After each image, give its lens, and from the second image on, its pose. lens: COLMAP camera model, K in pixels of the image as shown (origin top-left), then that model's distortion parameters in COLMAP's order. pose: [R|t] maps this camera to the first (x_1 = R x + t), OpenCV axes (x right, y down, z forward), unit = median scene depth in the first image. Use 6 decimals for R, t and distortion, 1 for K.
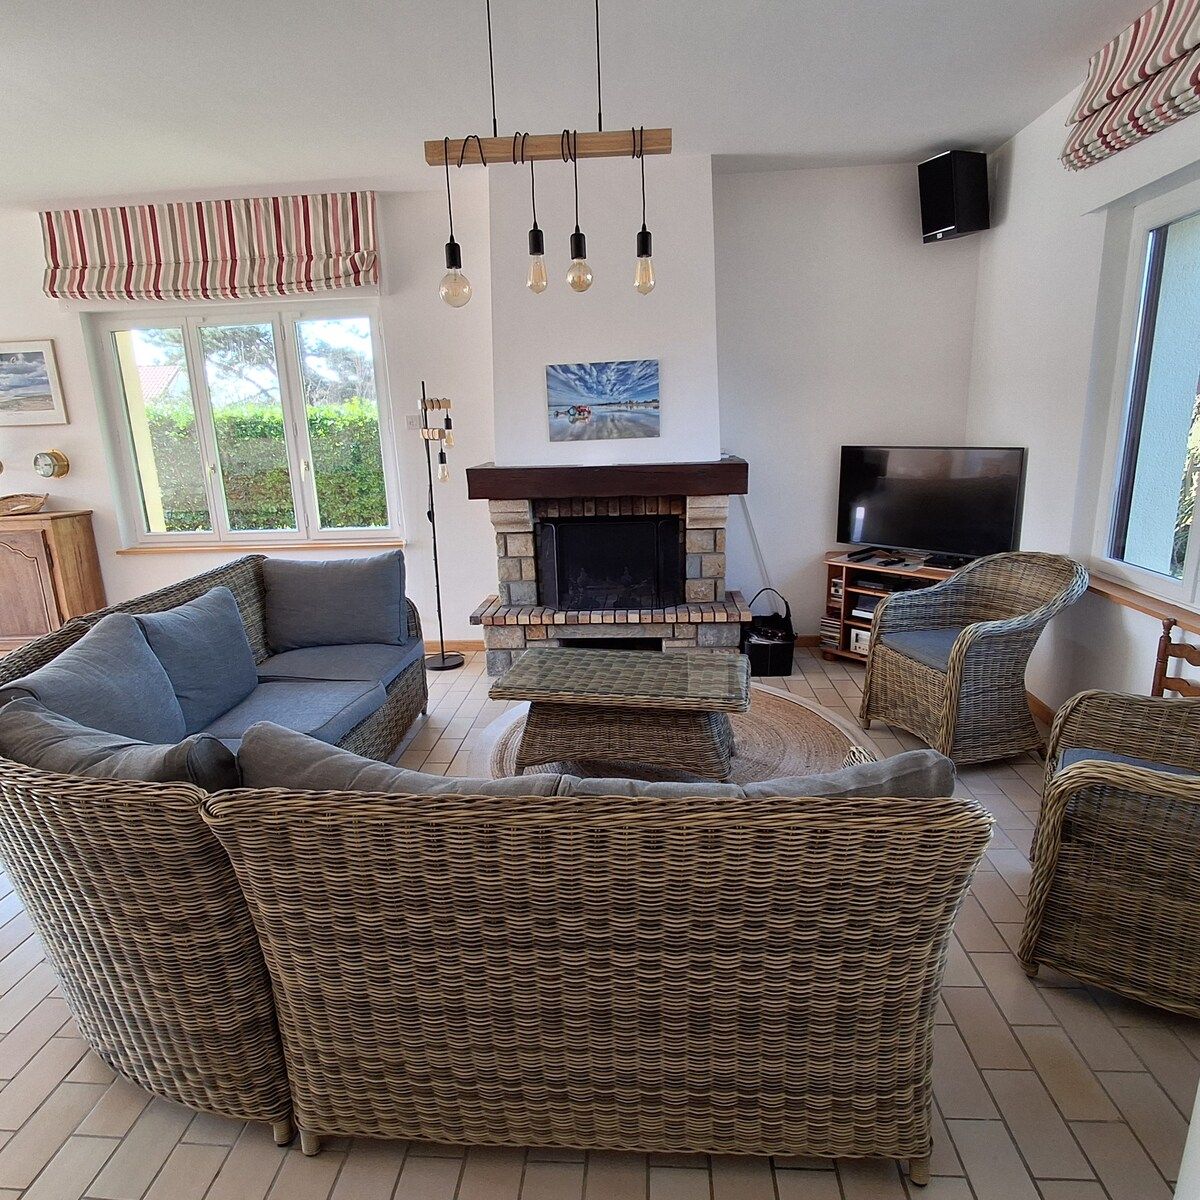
lens RADIAL K [[751.9, 0, 599.4], [0, 751.9, 601.1], [0, 0, 1]] dist [0.006162, -0.000564]
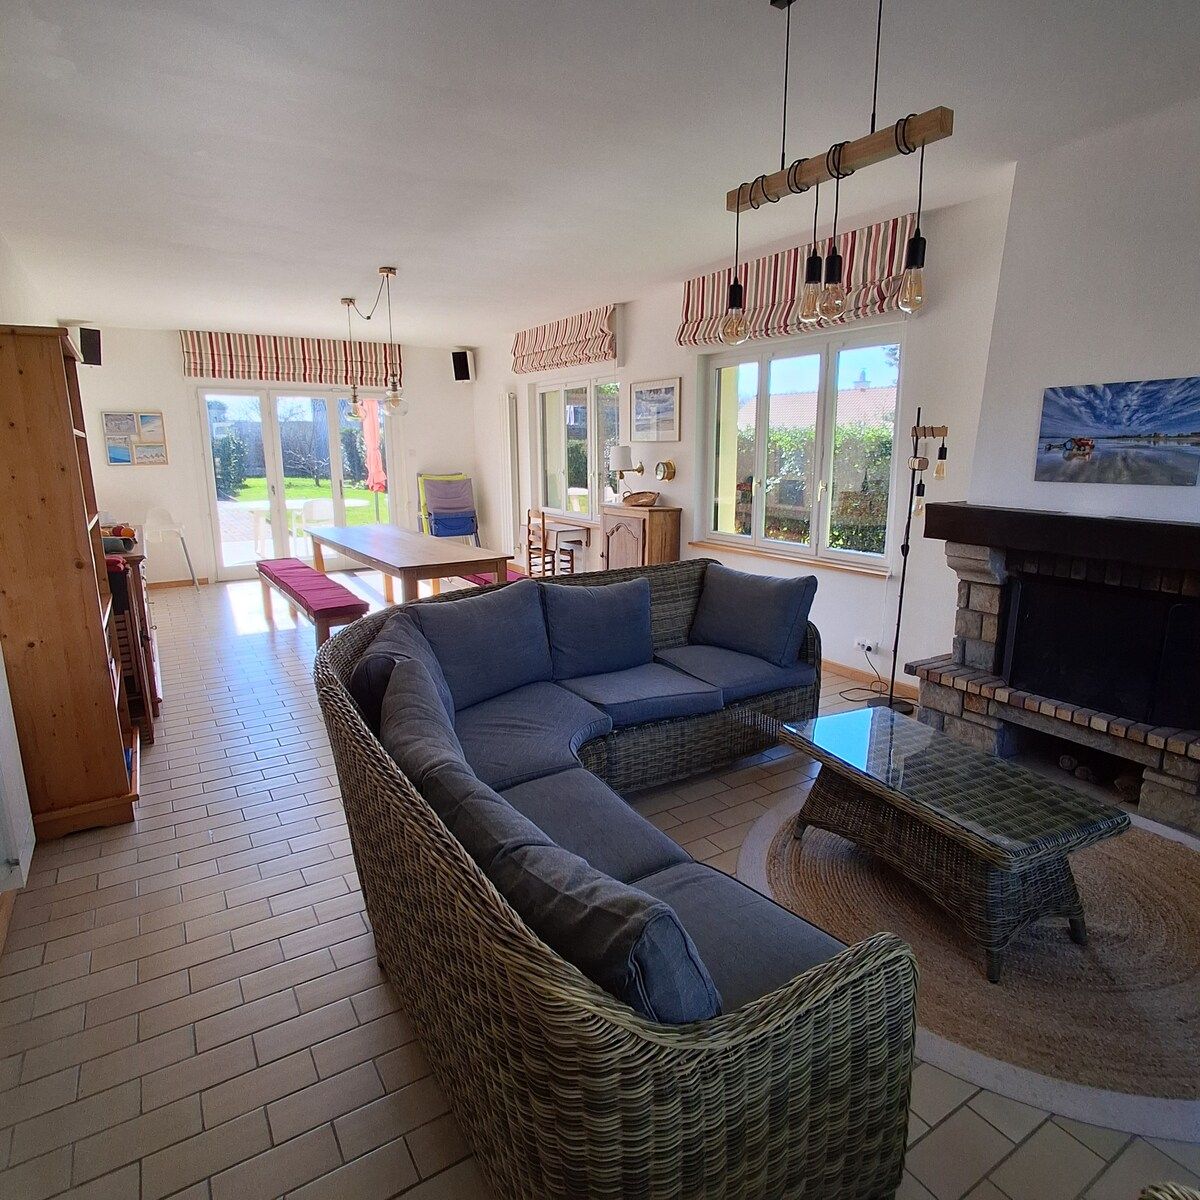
lens RADIAL K [[751.9, 0, 604.6], [0, 751.9, 598.2], [0, 0, 1]] dist [0.006162, -0.000564]
pose [[0.585942, 0.196238, -0.786234, 0.318279], [-0.215717, 0.972999, 0.082090, -0.053605], [0.781114, 0.121504, 0.612453, 0.148690]]
